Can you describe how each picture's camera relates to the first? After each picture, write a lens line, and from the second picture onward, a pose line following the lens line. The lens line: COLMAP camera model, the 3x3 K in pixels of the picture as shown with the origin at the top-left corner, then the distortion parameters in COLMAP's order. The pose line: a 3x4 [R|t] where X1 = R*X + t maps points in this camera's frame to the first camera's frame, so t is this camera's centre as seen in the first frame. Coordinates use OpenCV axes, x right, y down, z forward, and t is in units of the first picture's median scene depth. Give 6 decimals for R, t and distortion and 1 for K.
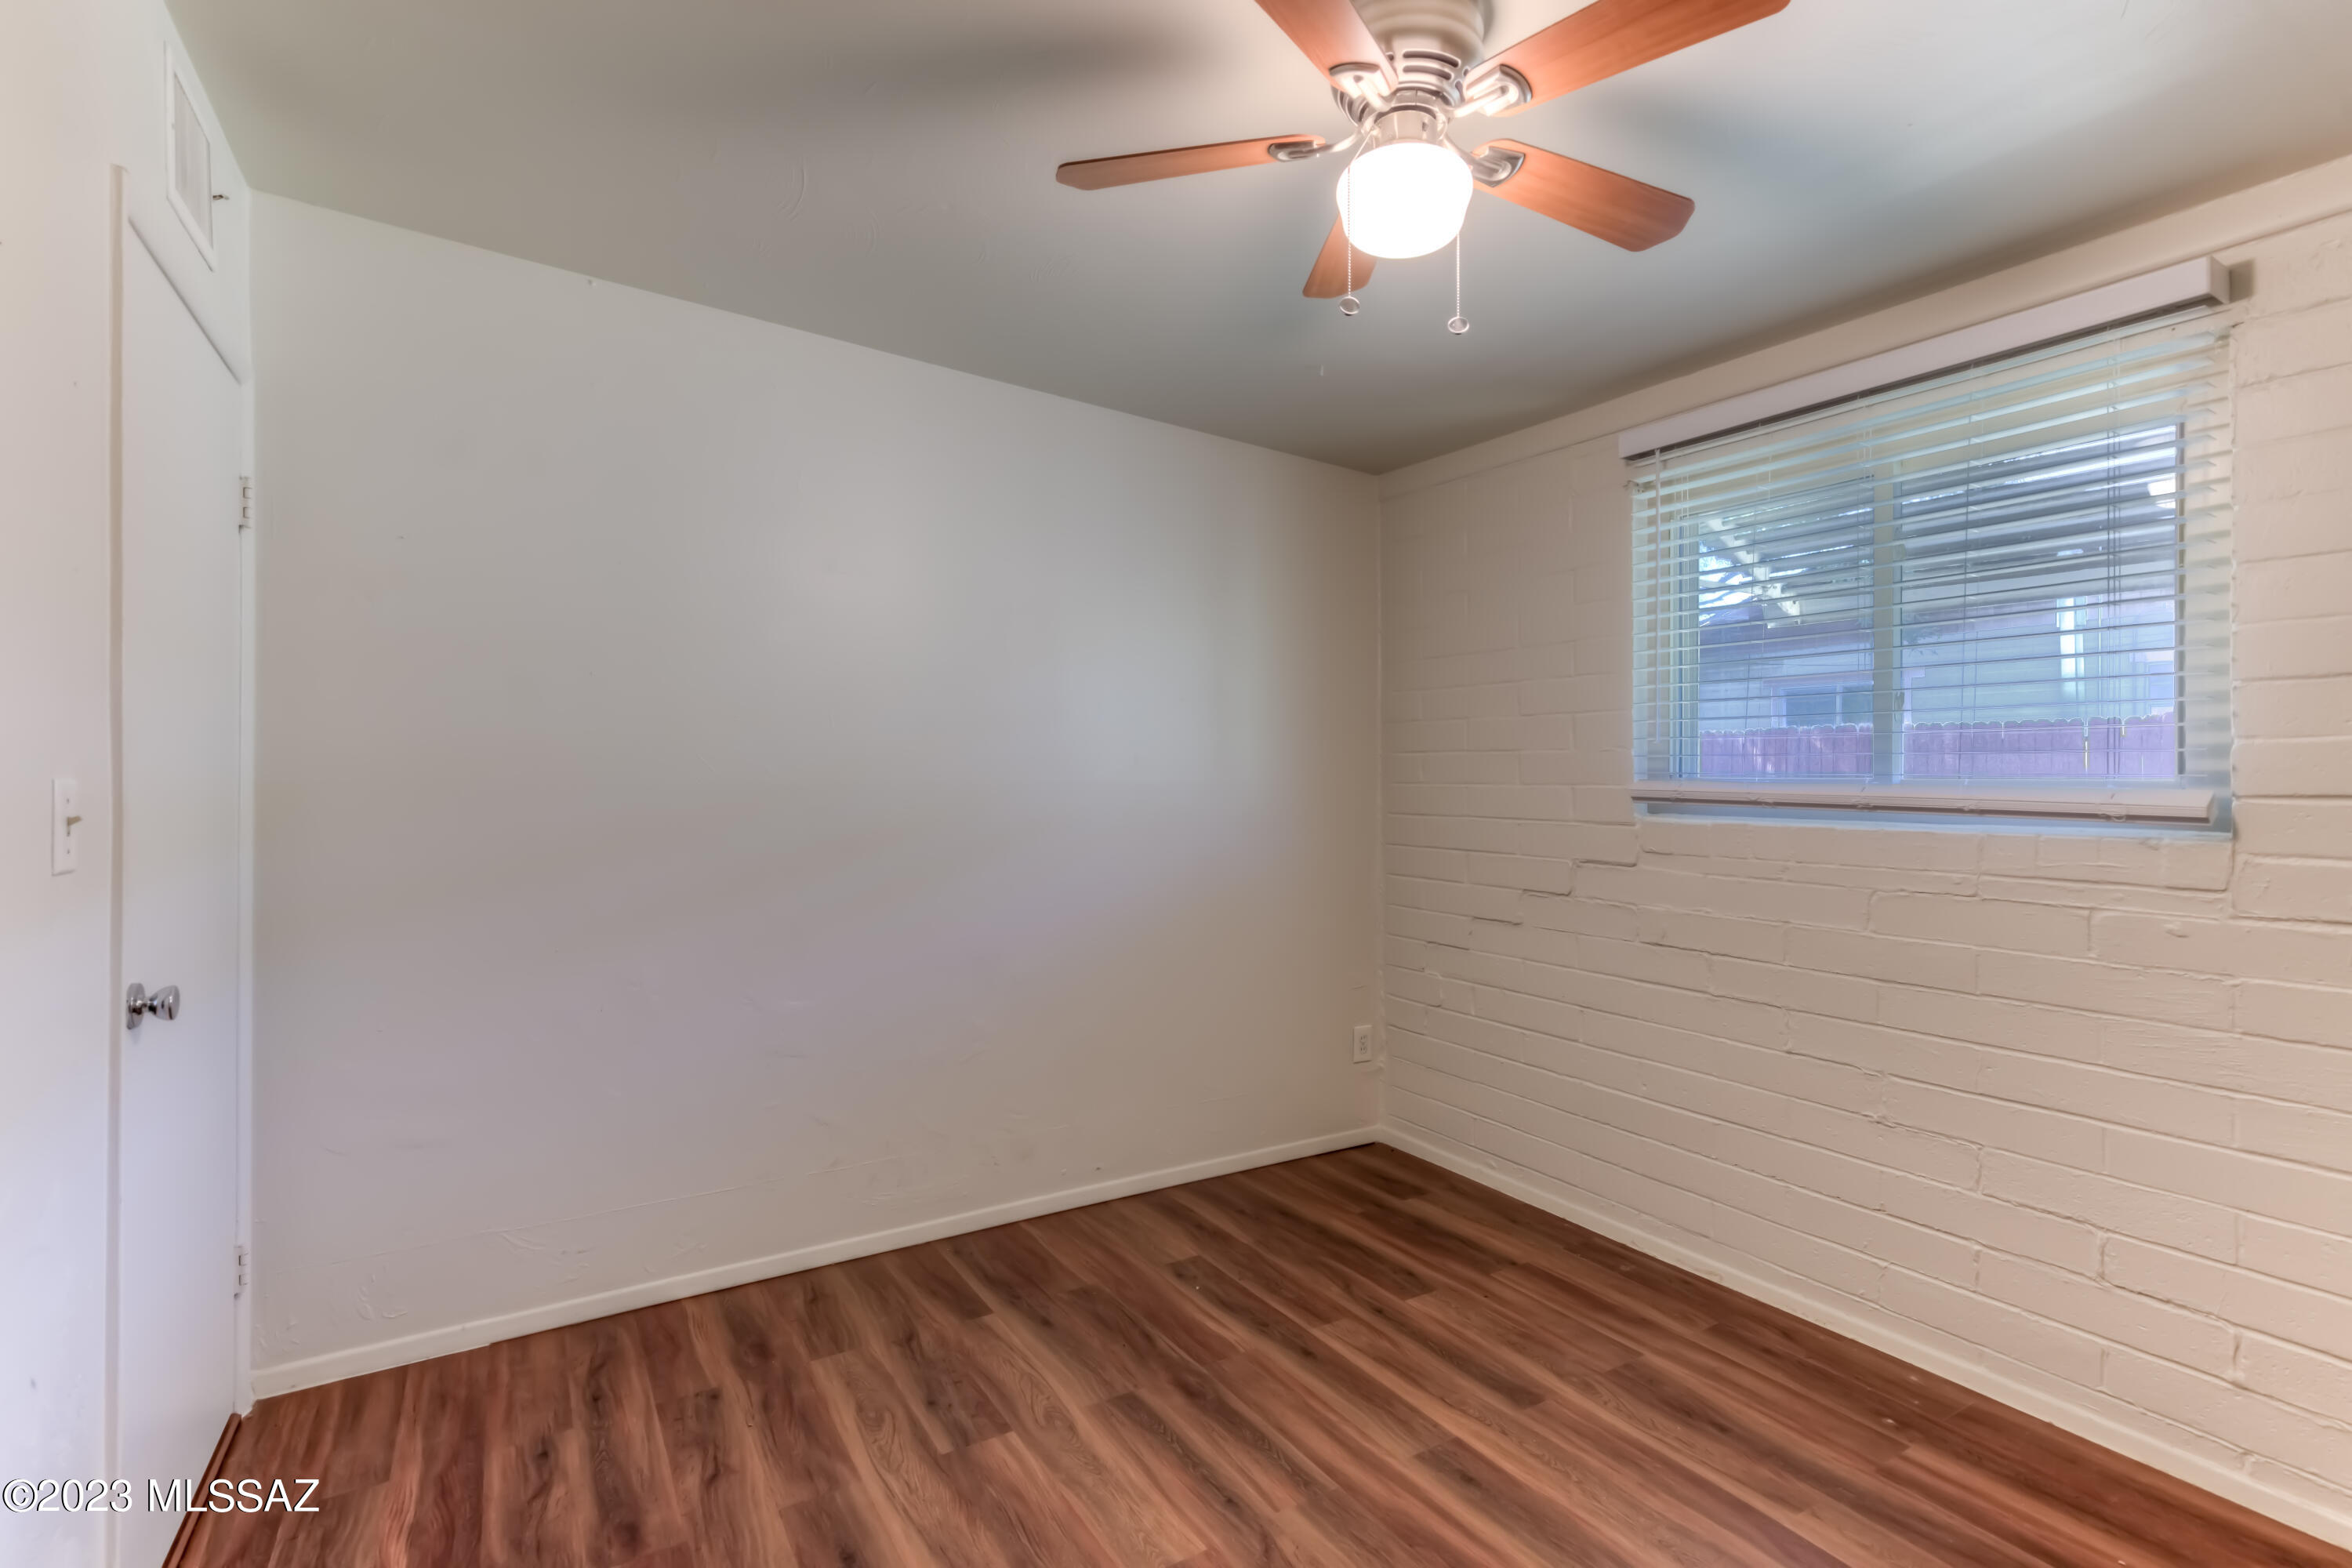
lens RADIAL K [[1095.2, 0, 1158.6], [0, 1095.2, 785.9], [0, 0, 1]] dist [-0.001327, 0.000150]
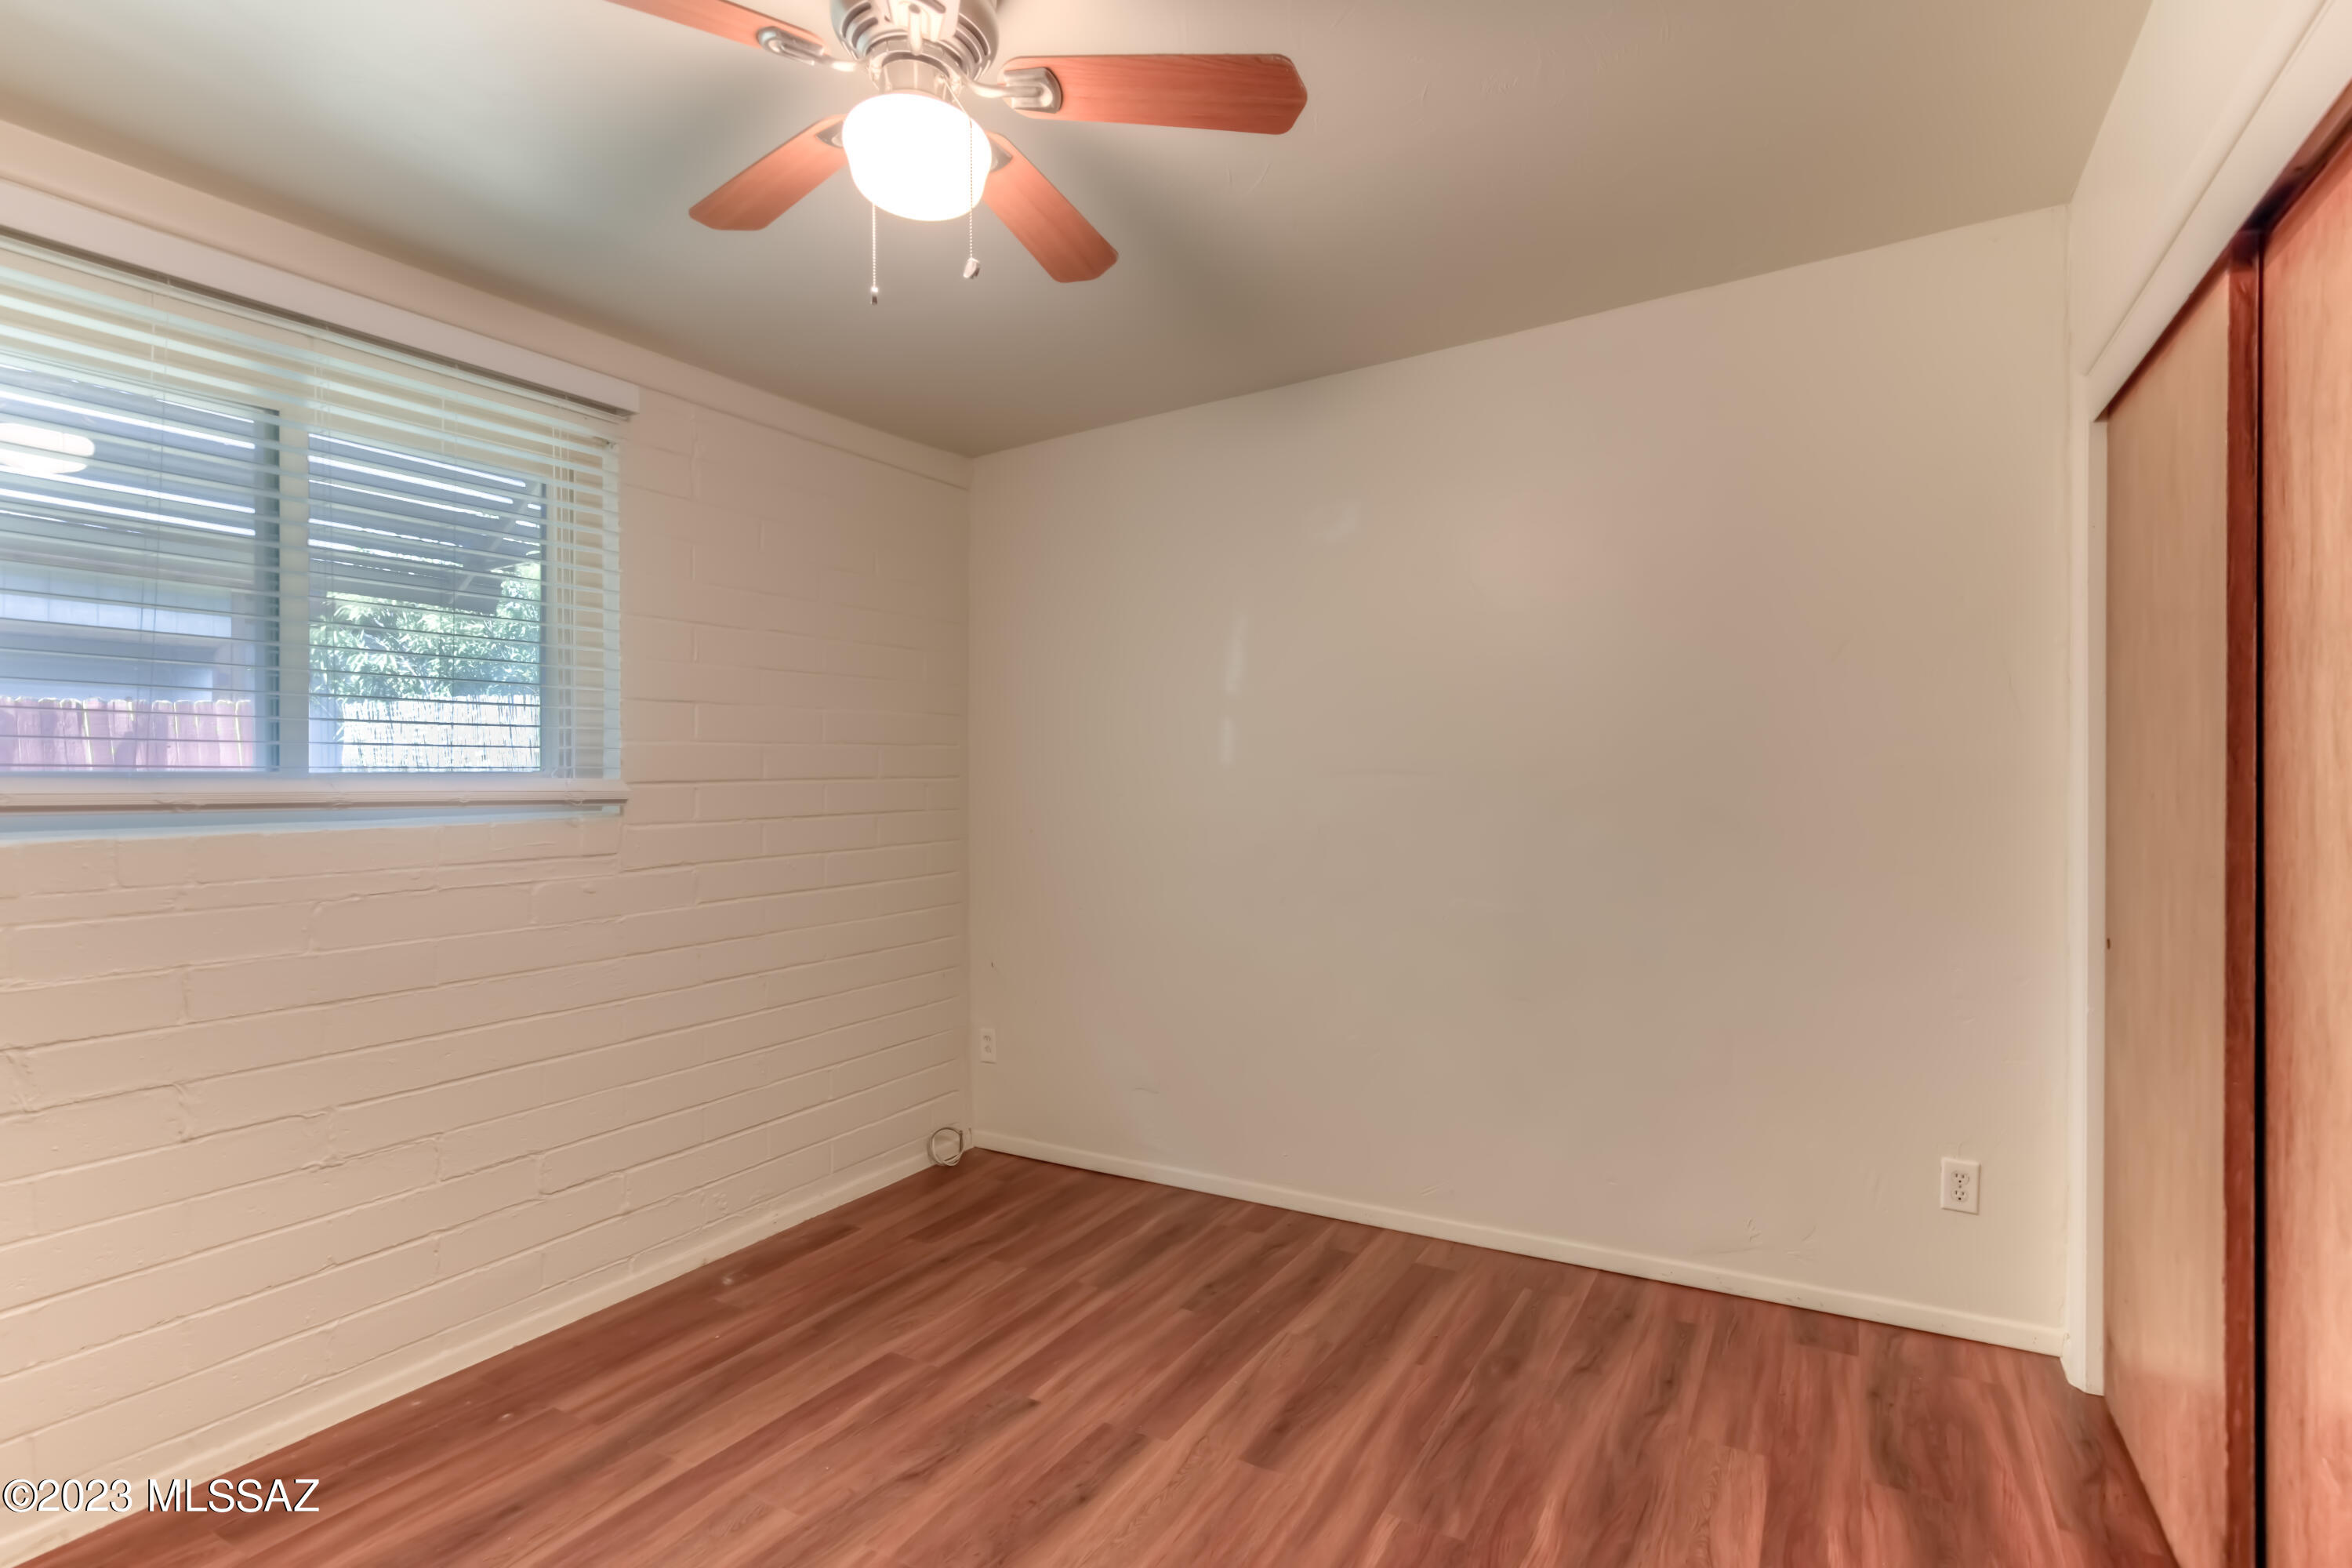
lens RADIAL K [[1095.2, 0, 1158.6], [0, 1095.2, 785.9], [0, 0, 1]] dist [-0.001327, 0.000150]
pose [[-0.458785, 0.014473, 0.888430, -0.512921], [0.037364, 0.999297, 0.003016, 0.030508], [-0.887762, 0.034579, -0.459003, 0.948360]]
